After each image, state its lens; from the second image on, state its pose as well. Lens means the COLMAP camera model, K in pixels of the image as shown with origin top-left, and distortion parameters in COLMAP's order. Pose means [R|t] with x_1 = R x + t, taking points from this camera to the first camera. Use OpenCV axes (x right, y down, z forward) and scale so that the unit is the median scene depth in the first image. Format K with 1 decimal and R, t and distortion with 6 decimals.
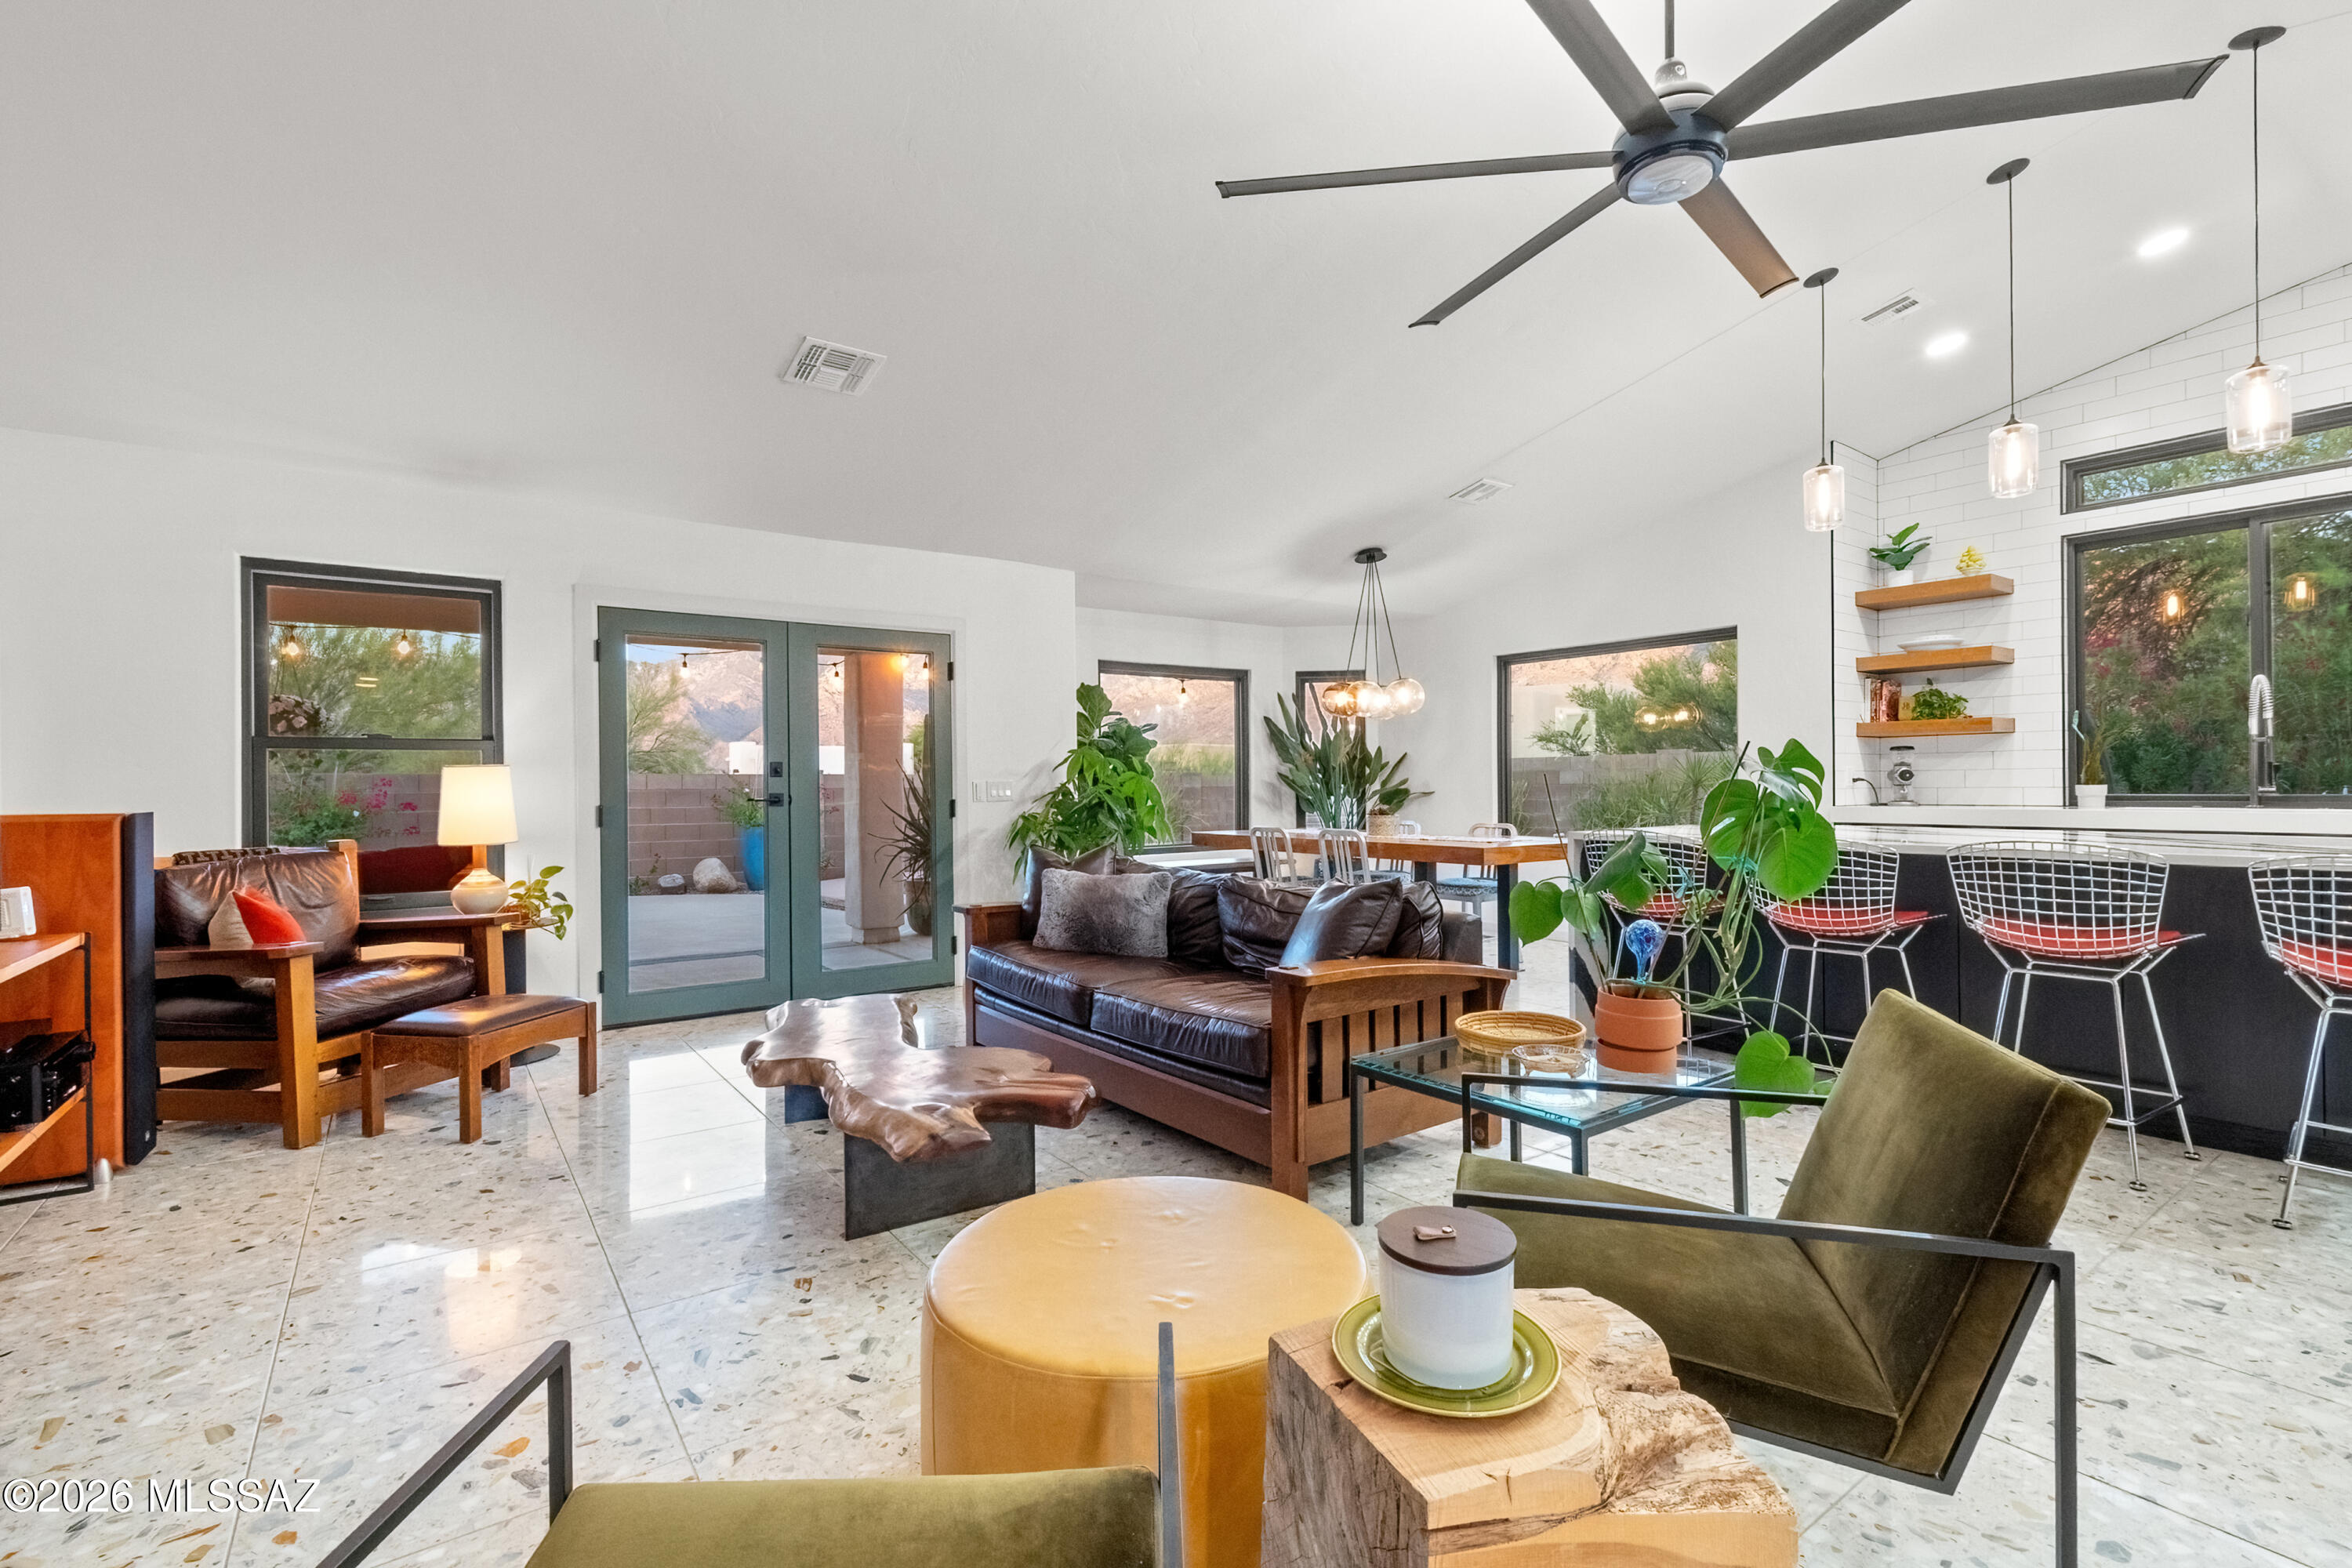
lens RADIAL K [[1057.4, 0, 1181.2], [0, 1057.4, 792.9], [0, 0, 1]] dist [0.006709, -0.003164]
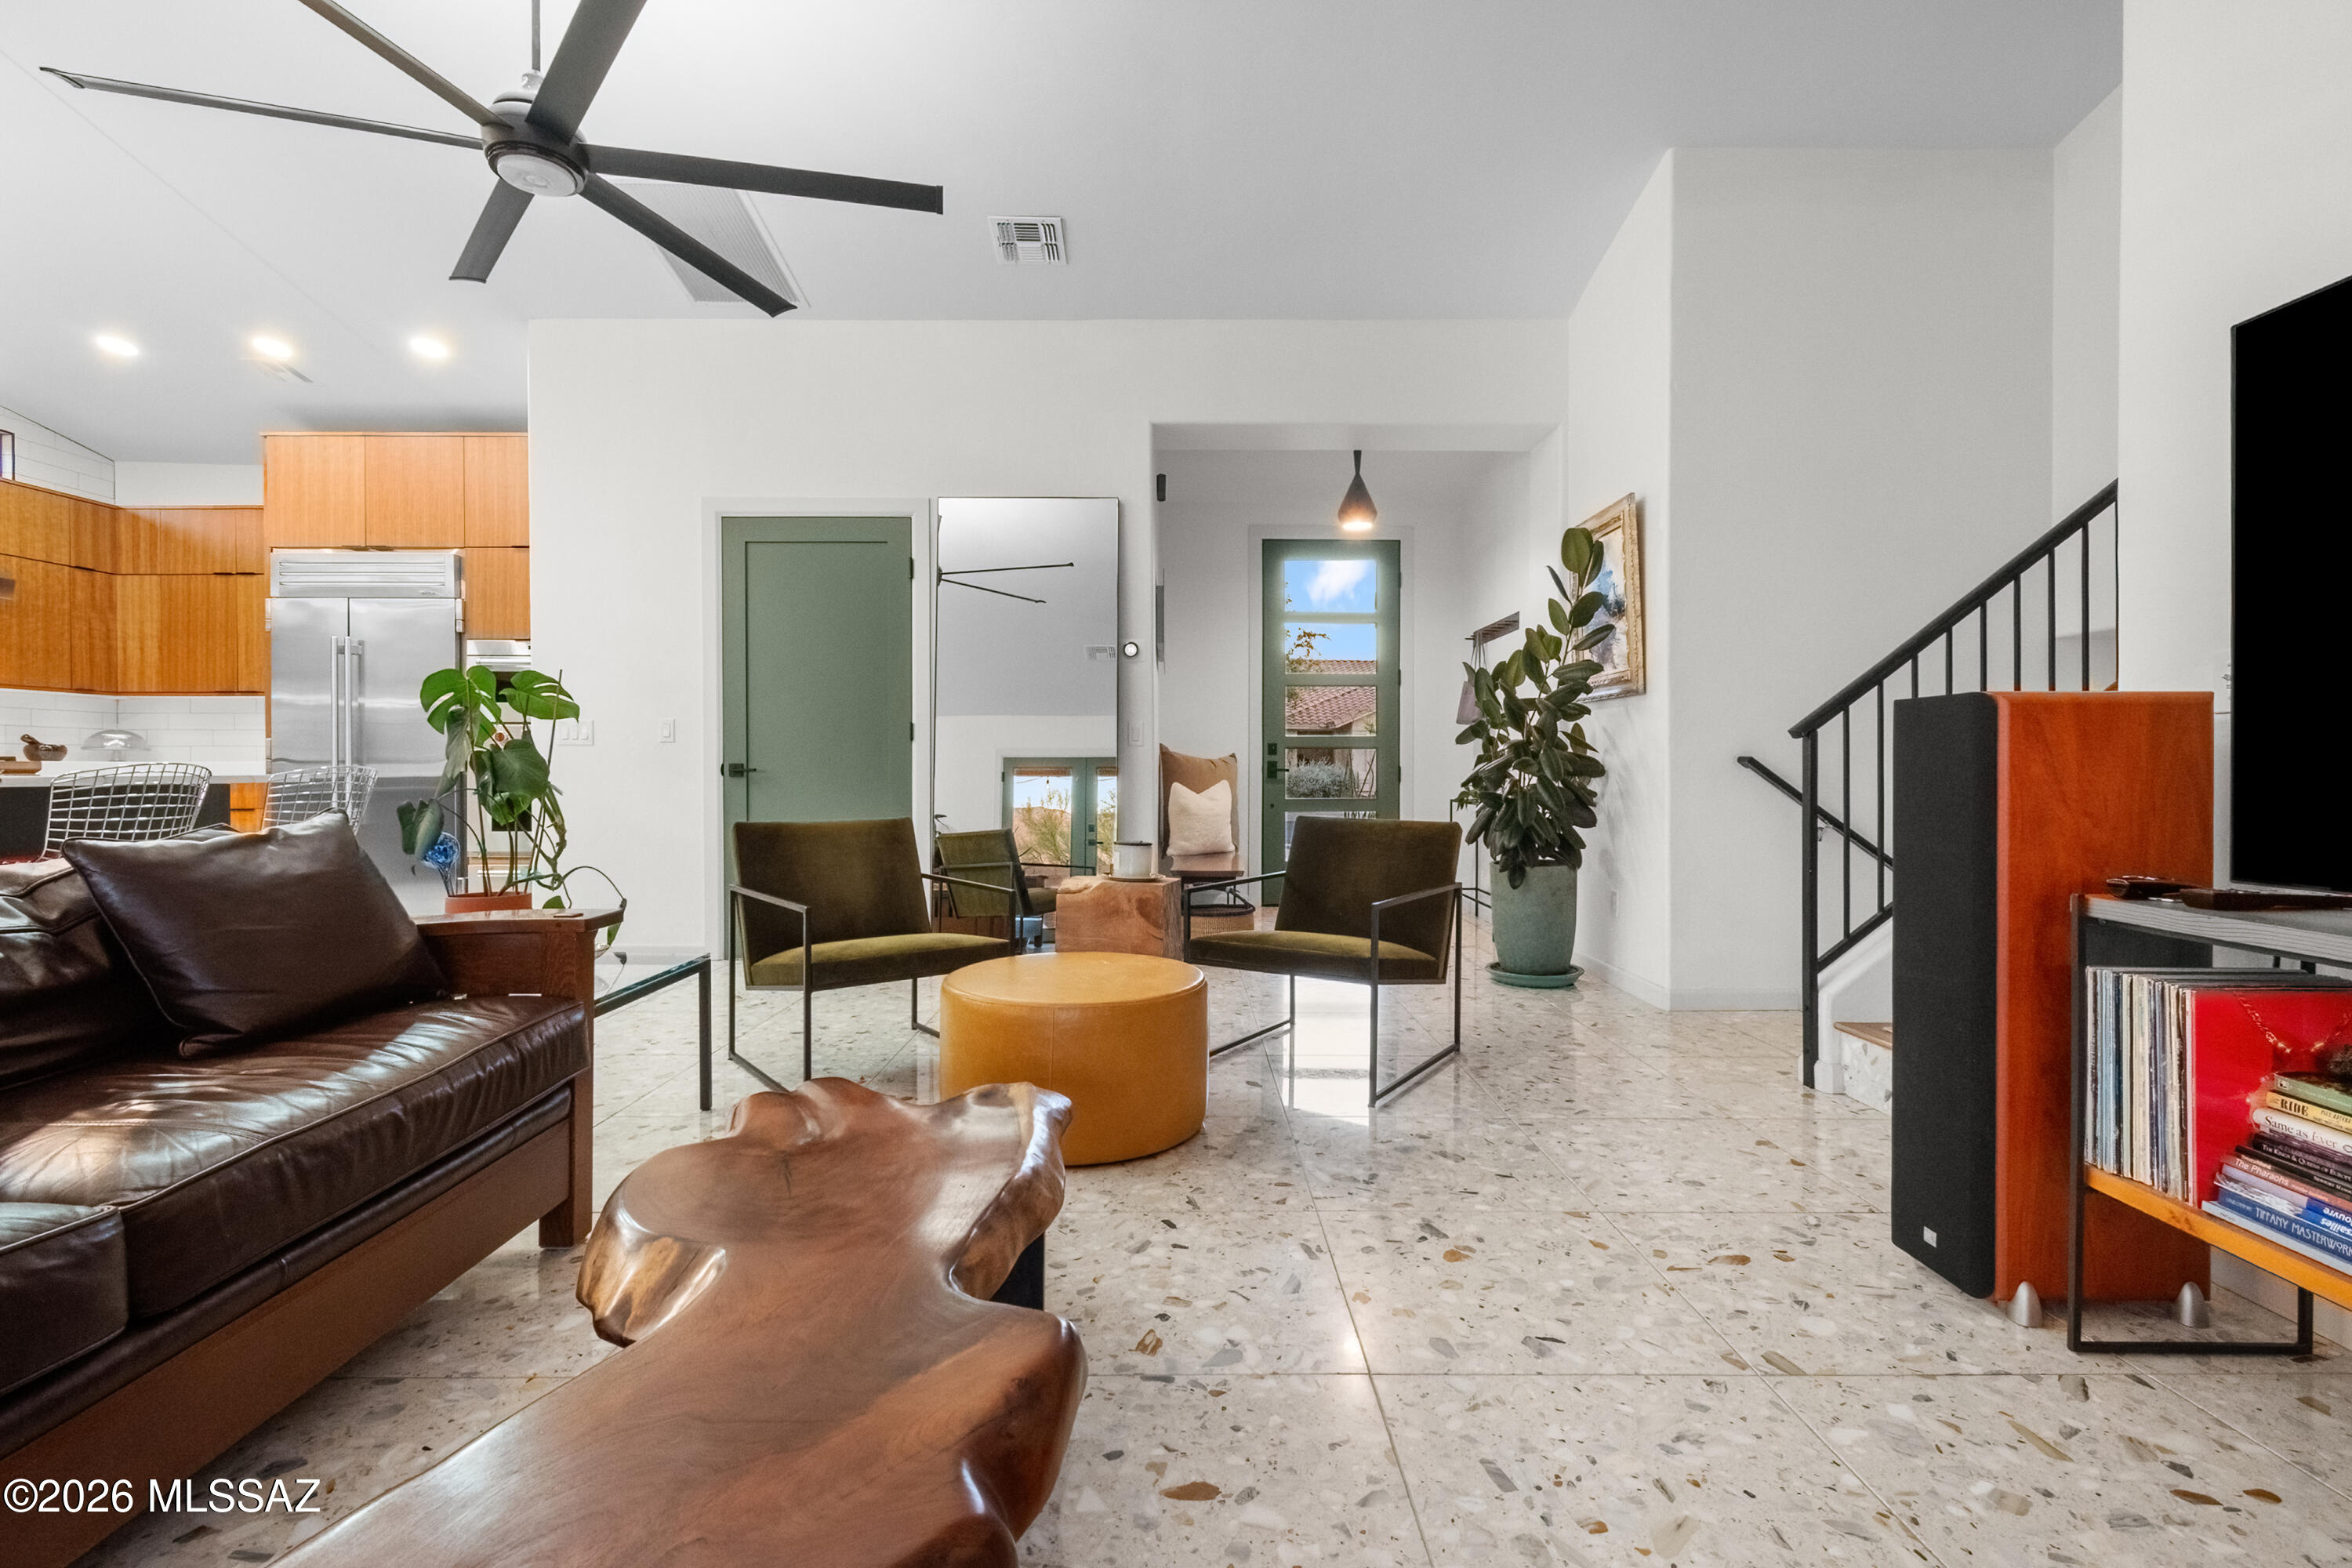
lens RADIAL K [[1057.4, 0, 1184.0], [0, 1057.4, 773.2], [0, 0, 1]] dist [0.006709, -0.003164]
pose [[-0.815798, 0.006791, 0.578297, -0.311642], [0.011899, 0.999916, 0.005044, 0.030110], [-0.578214, 0.010996, -0.815811, 0.617056]]
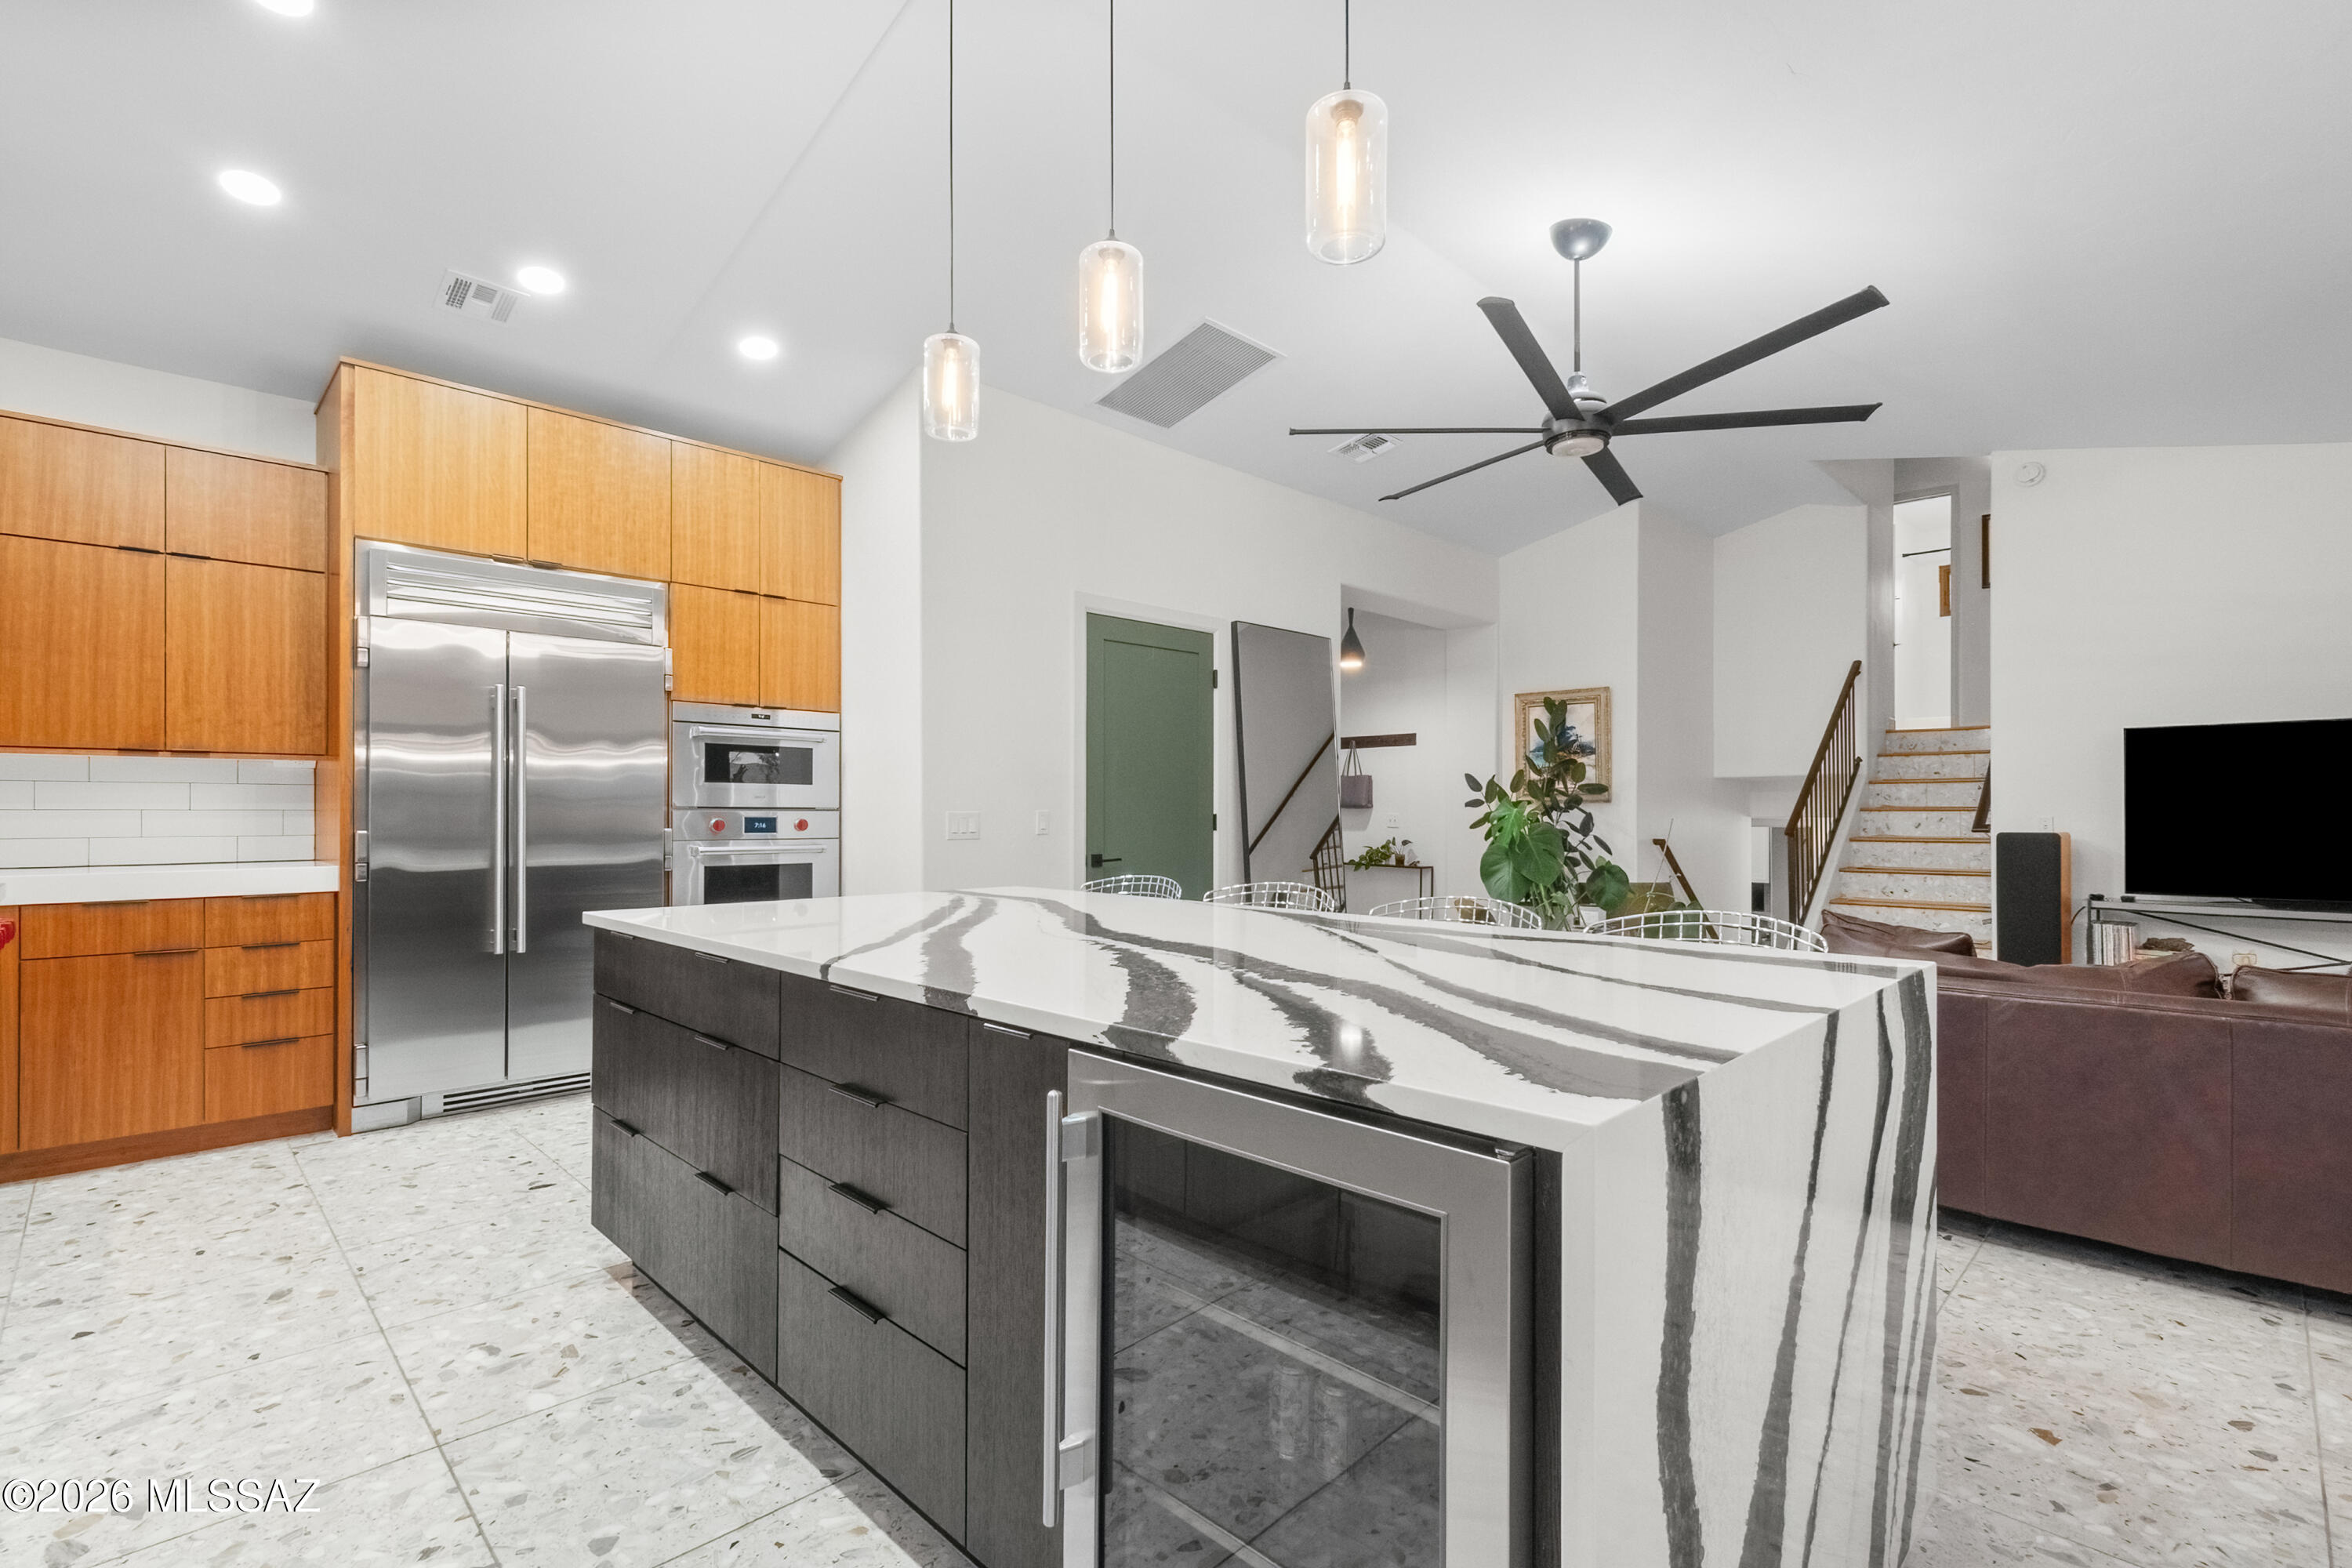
lens RADIAL K [[1057.4, 0, 1167.6], [0, 1057.4, 804.8], [0, 0, 1]] dist [0.006709, -0.003164]
pose [[-0.988708, 0.007433, -0.149670, 0.525692], [0.007086, 0.999971, 0.002851, -0.019124], [0.149687, 0.001758, -0.988732, 0.991495]]
